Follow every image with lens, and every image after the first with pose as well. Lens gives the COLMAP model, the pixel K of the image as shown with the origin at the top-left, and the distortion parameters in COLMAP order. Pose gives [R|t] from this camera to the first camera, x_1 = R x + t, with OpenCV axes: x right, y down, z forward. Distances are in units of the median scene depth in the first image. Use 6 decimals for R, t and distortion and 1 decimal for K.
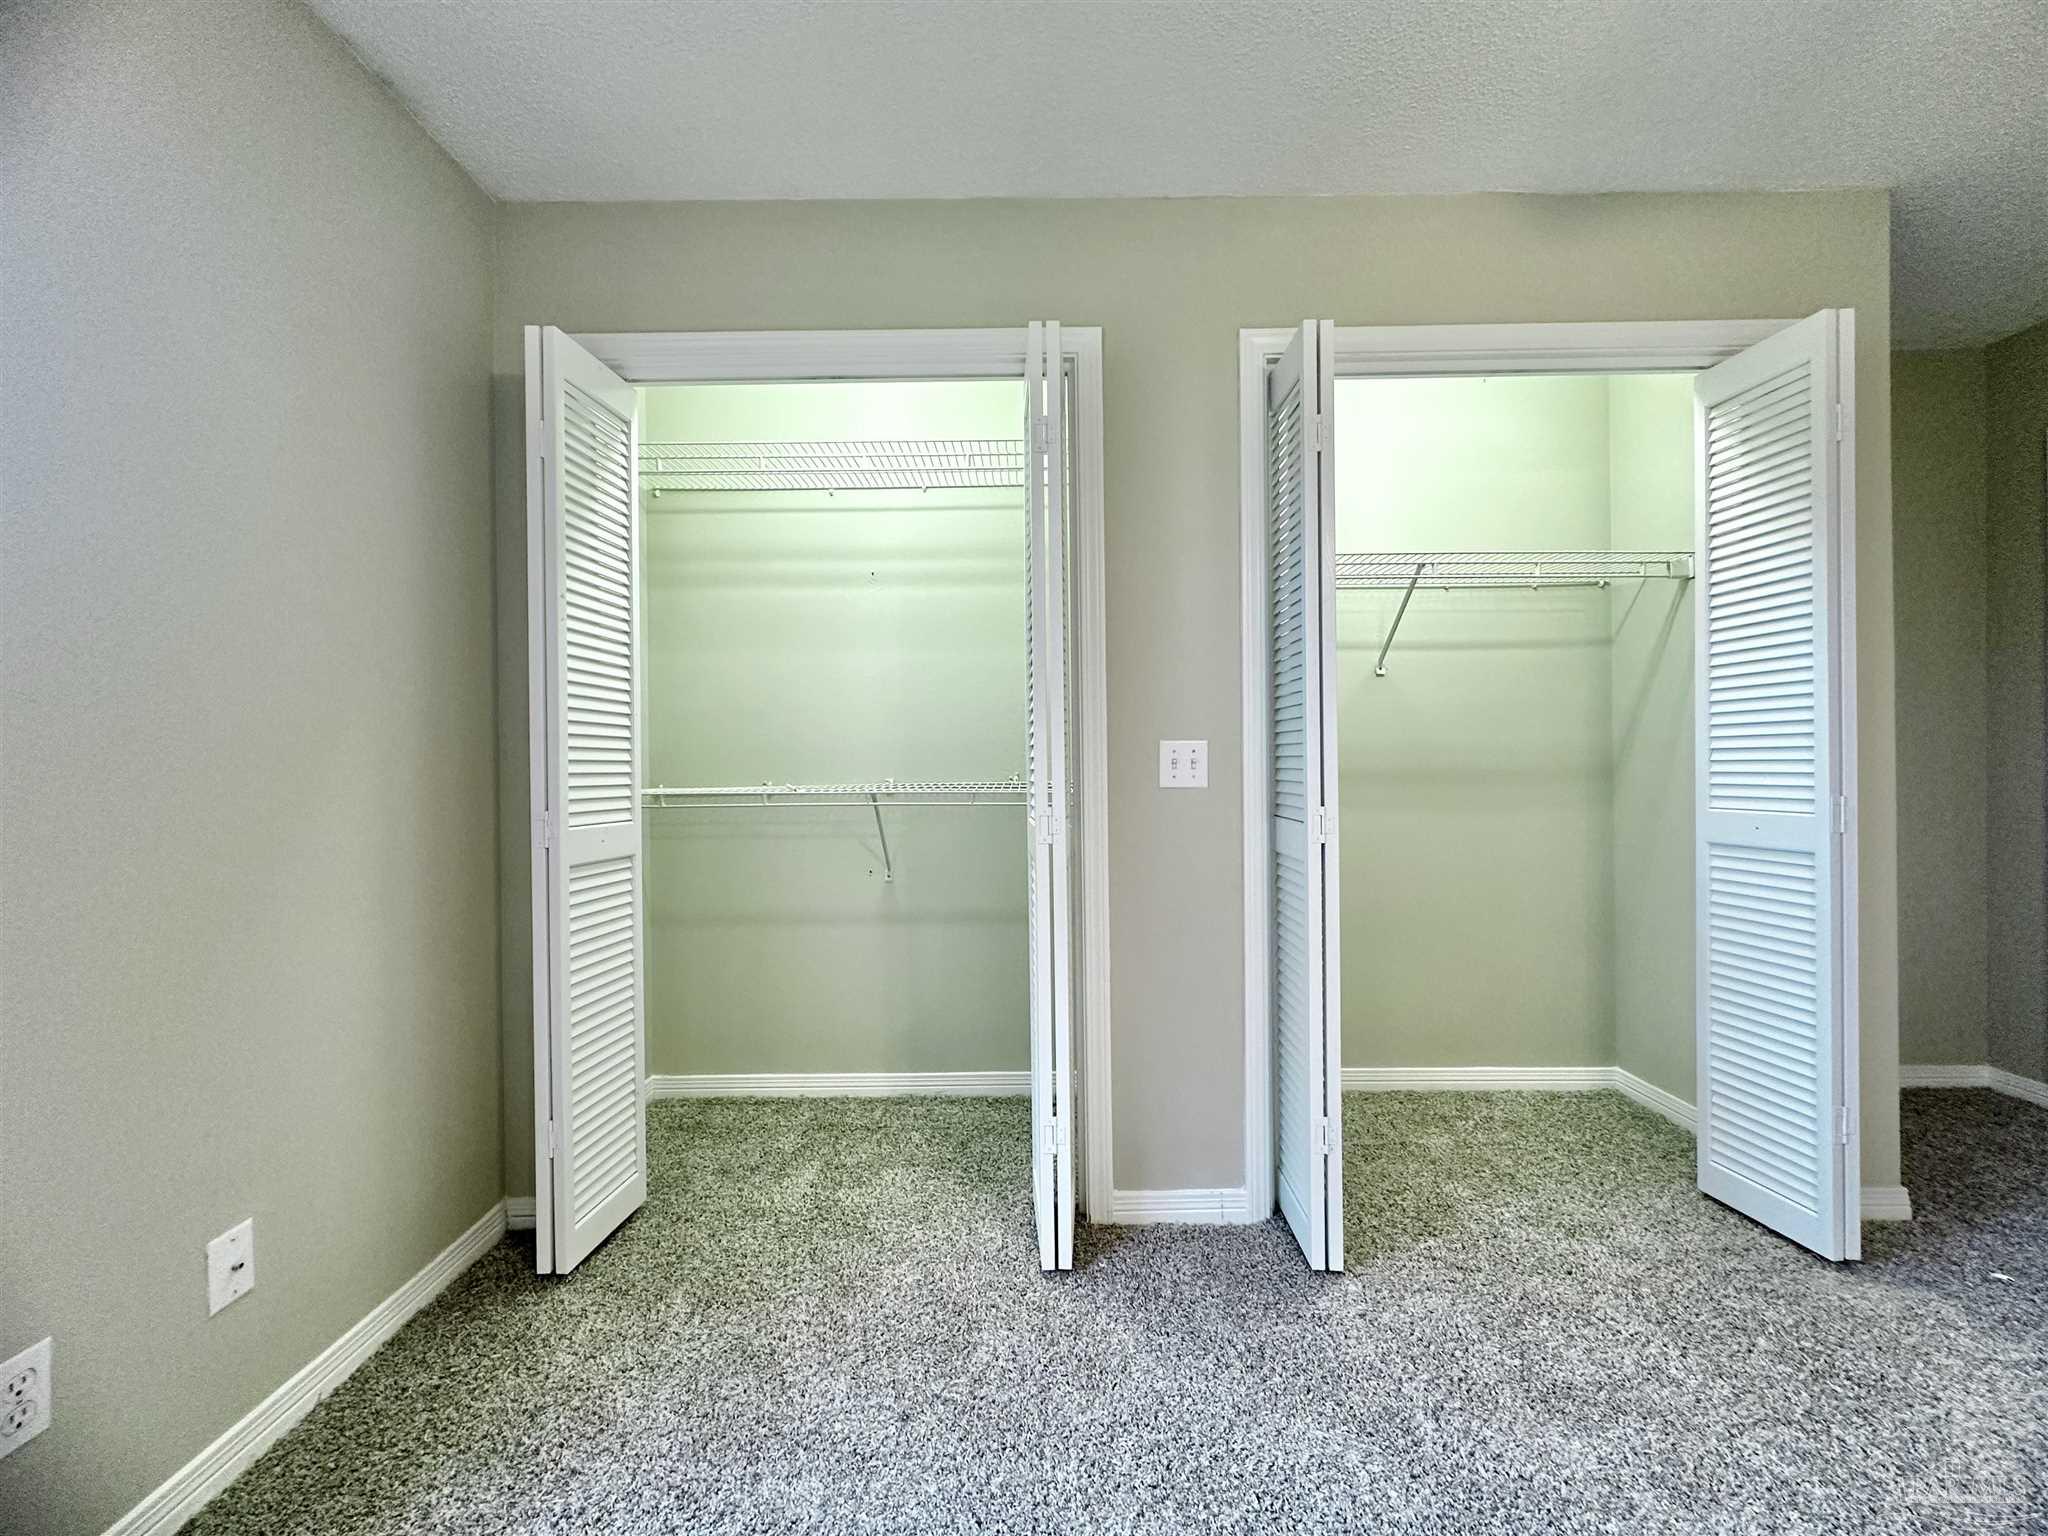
lens RADIAL K [[806.8, 0, 1024.6], [0, 806.8, 762.6], [0, 0, 1]] dist [-0.003583, -0.000243]
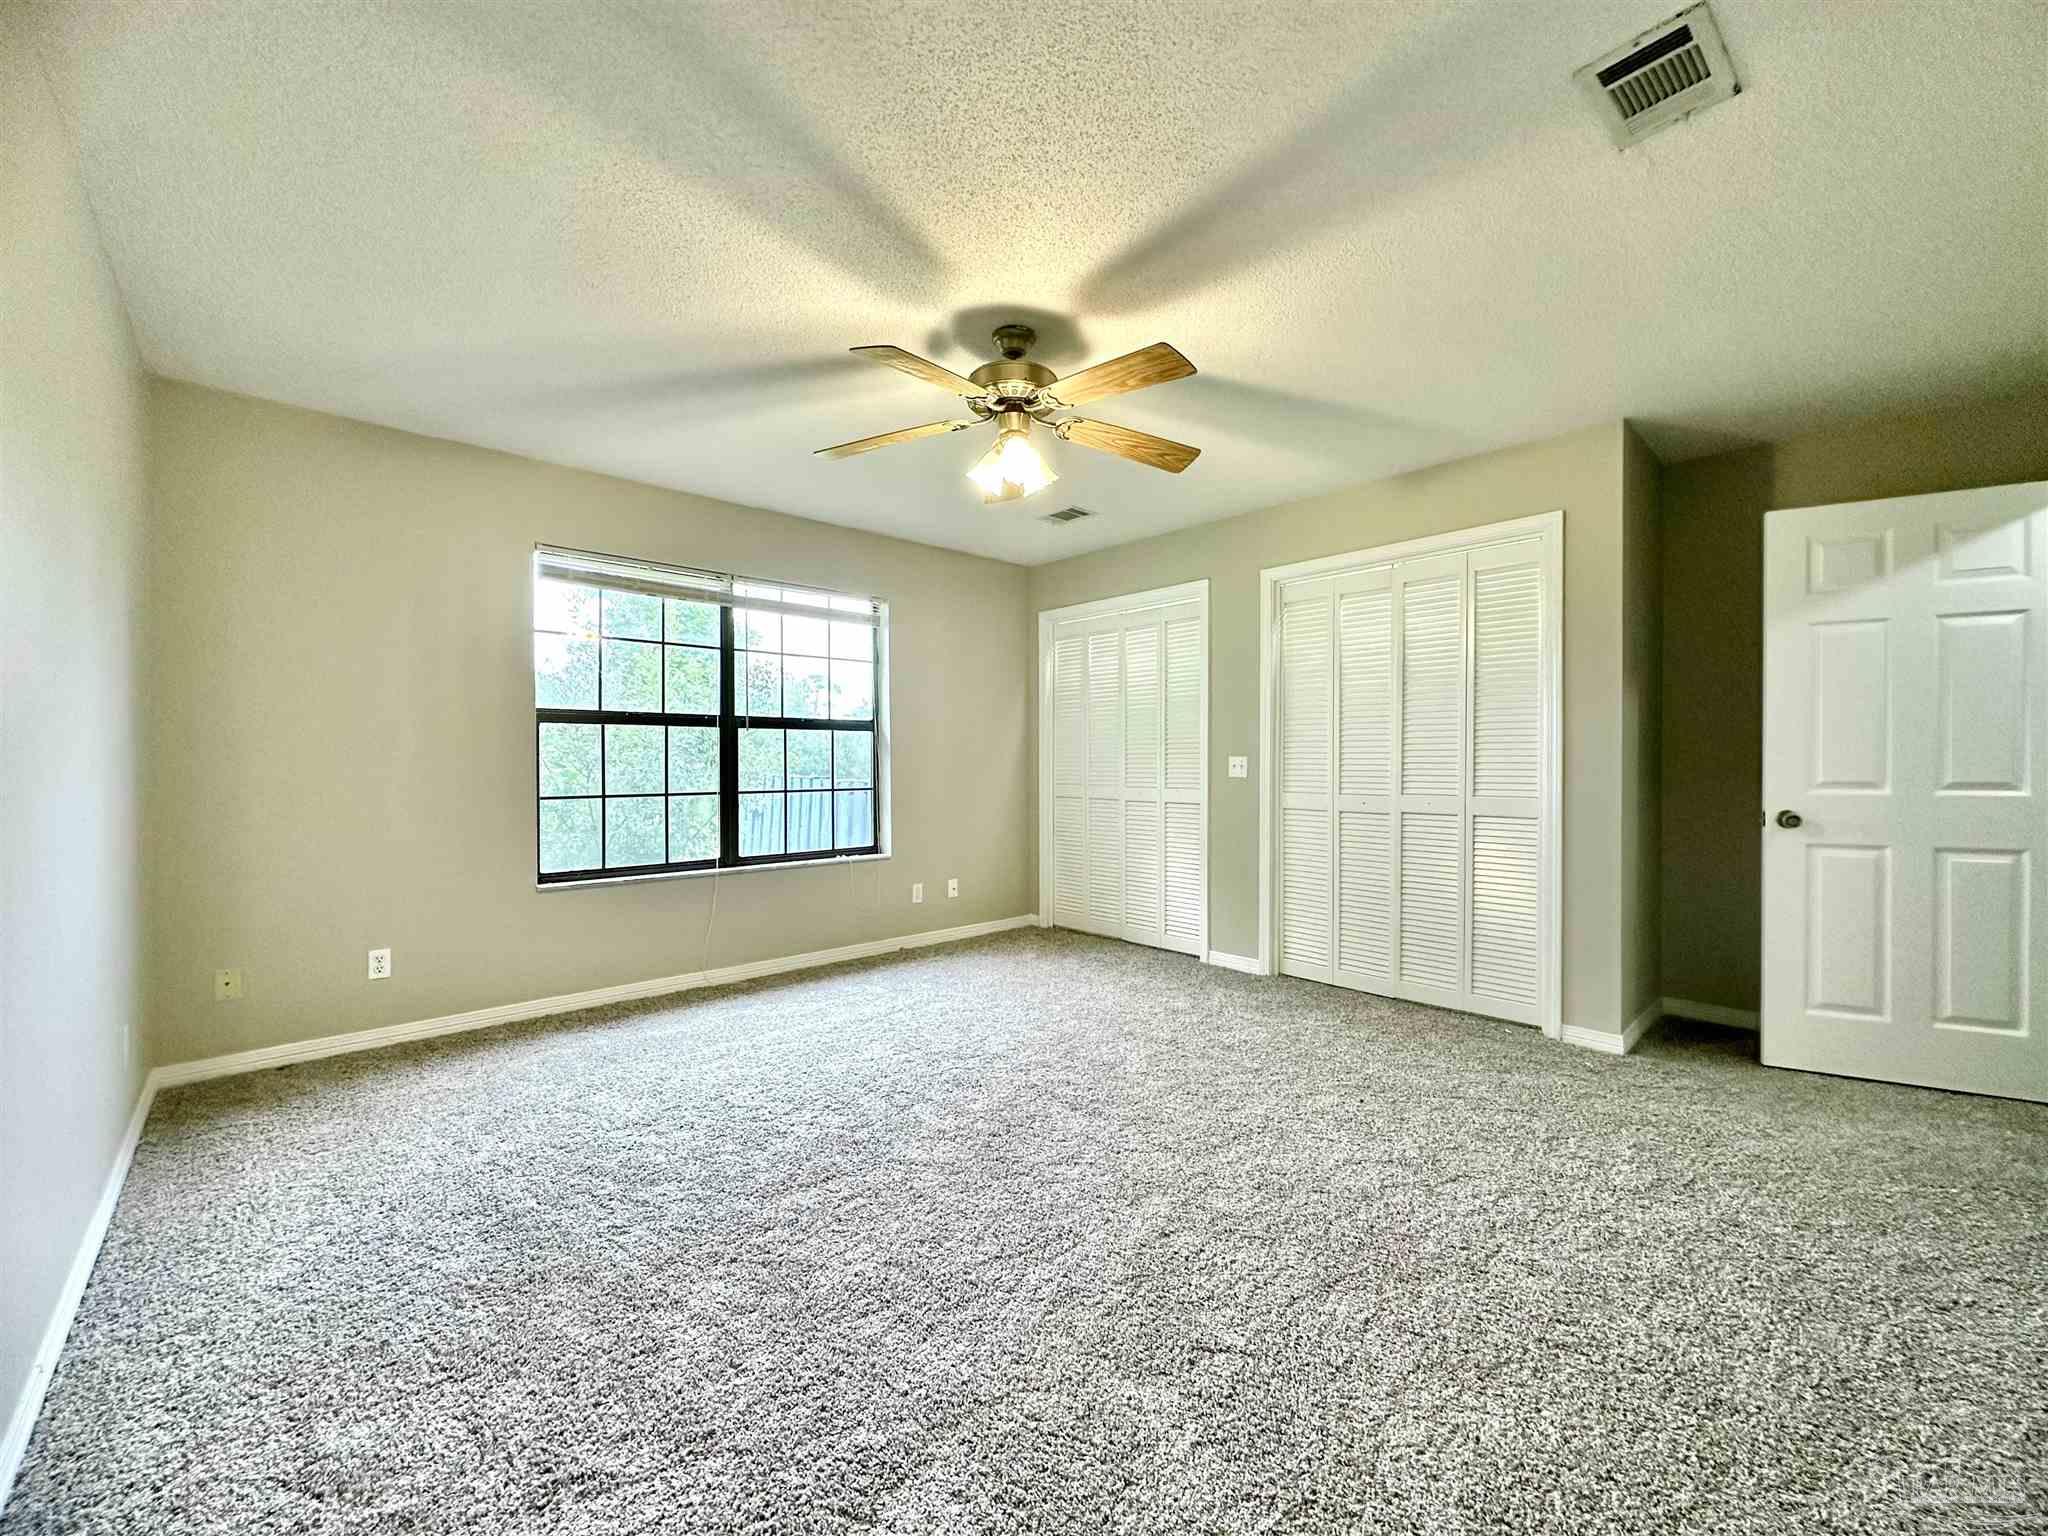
lens RADIAL K [[806.8, 0, 1032.7], [0, 806.8, 767.8], [0, 0, 1]] dist [-0.003583, -0.000243]
pose [[0.683788, 0.019405, -0.729423, 1.456610], [-0.009200, 0.999796, 0.017974, -0.030393], [0.729623, -0.005579, 0.683827, -0.963074]]
